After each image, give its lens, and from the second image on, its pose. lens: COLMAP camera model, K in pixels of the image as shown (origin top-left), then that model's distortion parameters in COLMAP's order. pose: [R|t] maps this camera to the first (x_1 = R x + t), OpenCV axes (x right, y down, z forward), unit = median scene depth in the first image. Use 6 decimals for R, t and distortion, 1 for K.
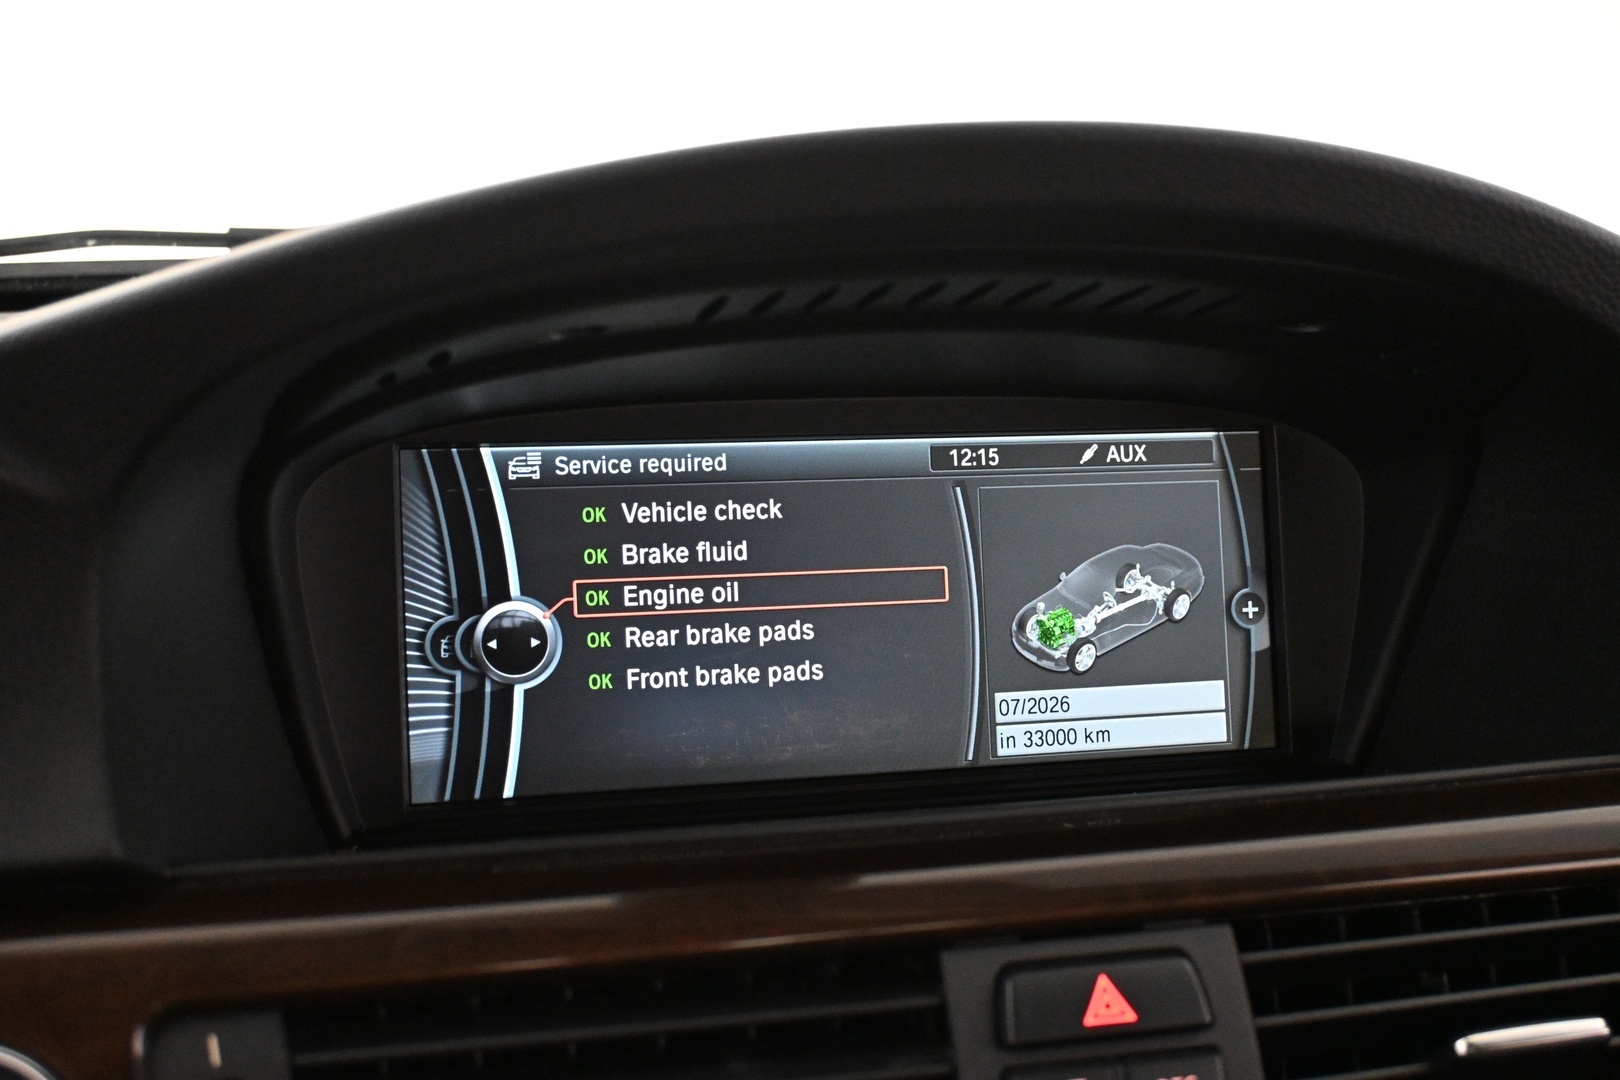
lens RADIAL K [[1835.4, 0, 809.8], [0, 1835.4, 538.6], [0, 0, 1]] dist [0.011861, 0.000000]
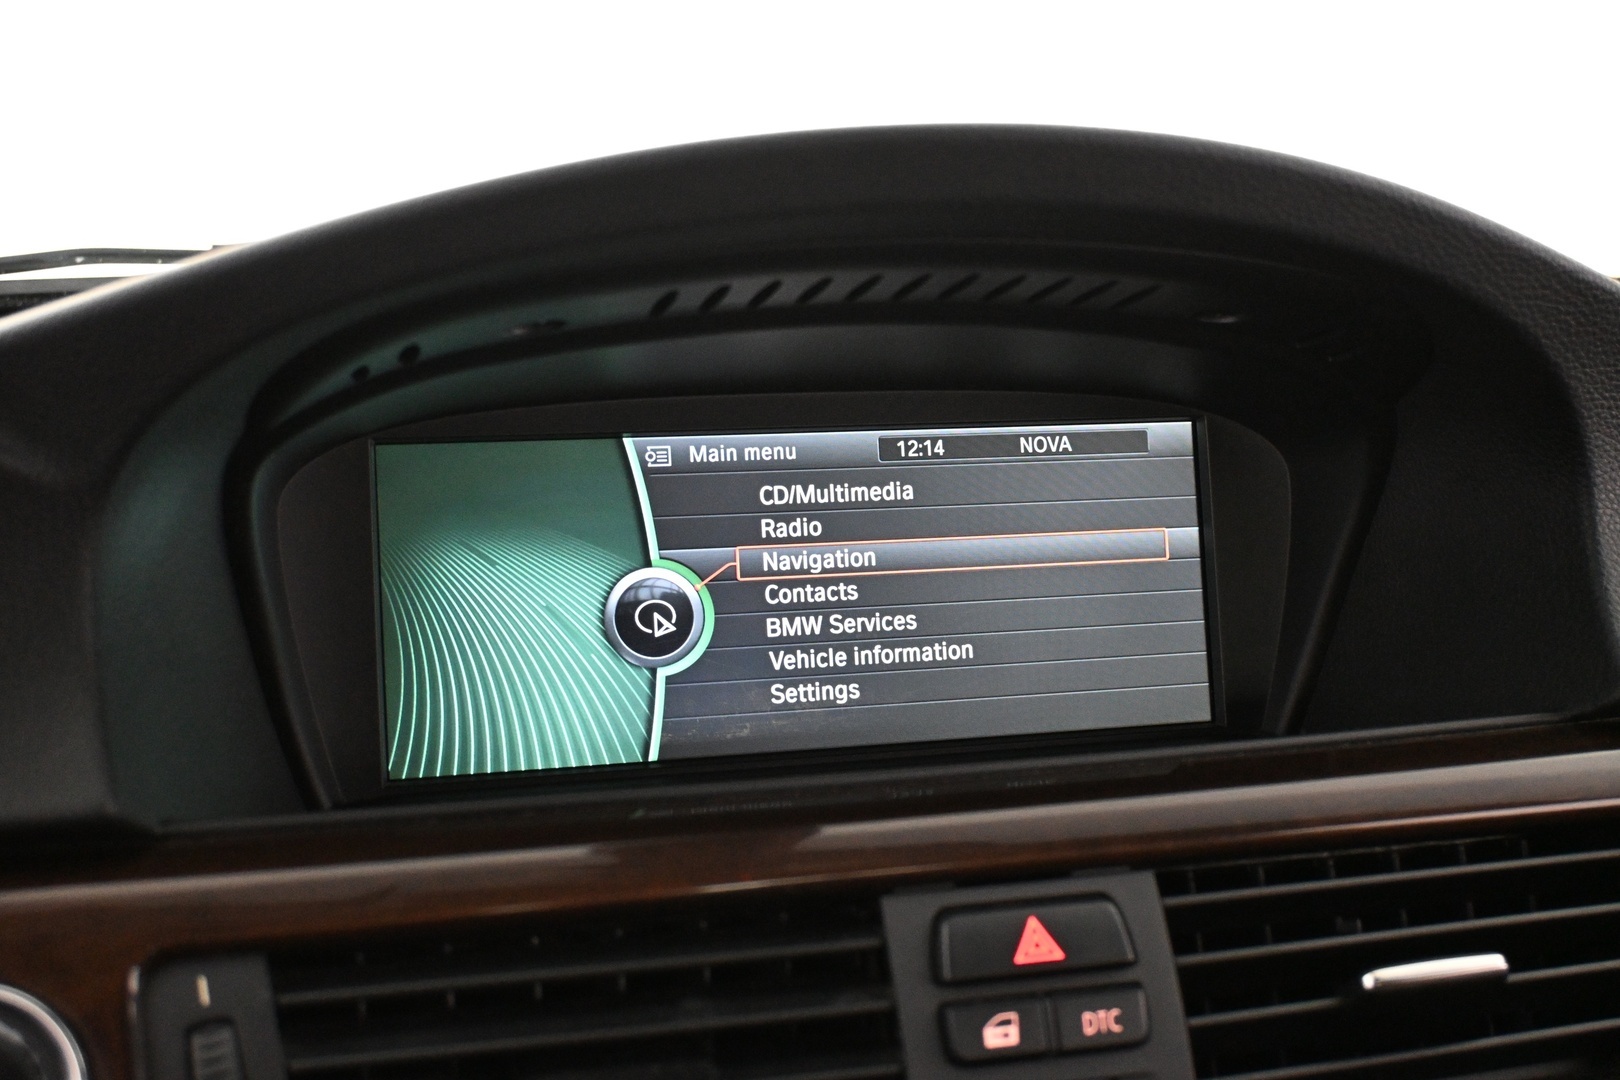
lens RADIAL K [[1835.4, 0, 806.4], [0, 1835.4, 534.6], [0, 0, 1]] dist [0.011861, 0.000000]
pose [[0.999910, -0.011911, 0.006160, 0.022093], [0.012009, 0.999798, -0.016114, 0.028142], [-0.005966, 0.016186, 0.999851, -0.072309]]
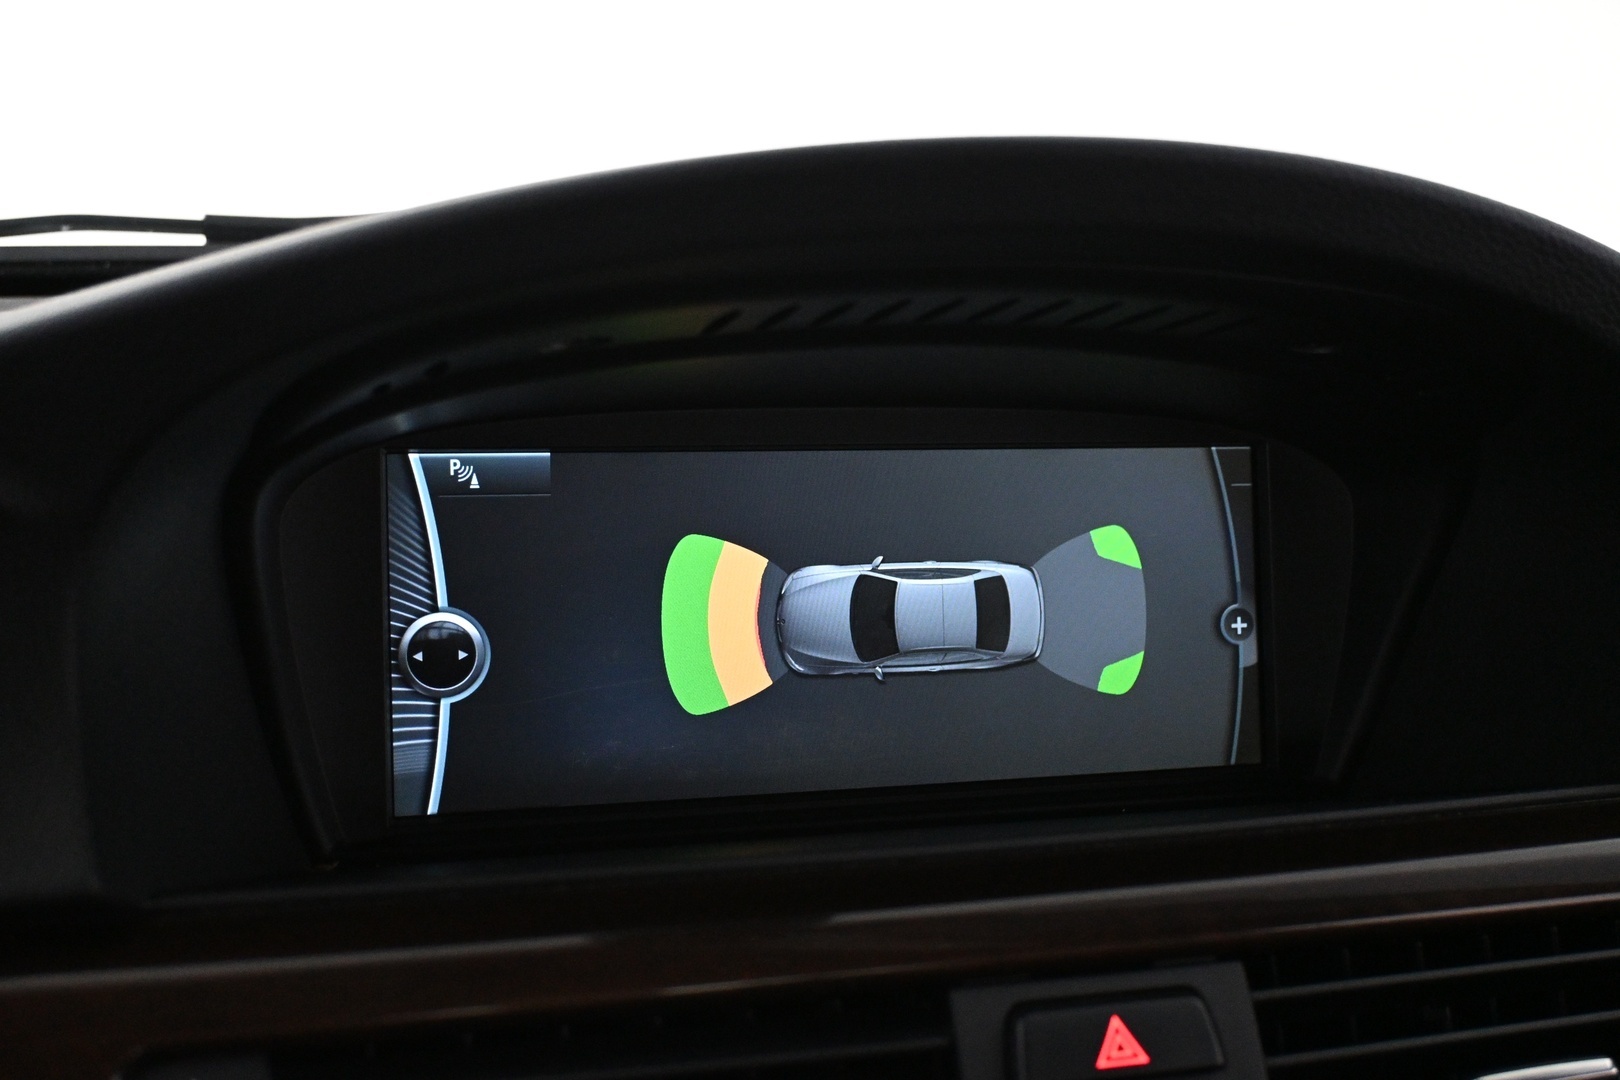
lens RADIAL K [[1754.1, 0, 806.2], [0, 1754.1, 542.9], [0, 0, 1]] dist [0.003386, 0.000000]
pose [[0.999358, 0.015808, 0.032155, -0.036353], [-0.016356, 0.999724, 0.016850, -0.024981], [-0.031880, -0.017365, 0.999341, 0.074141]]
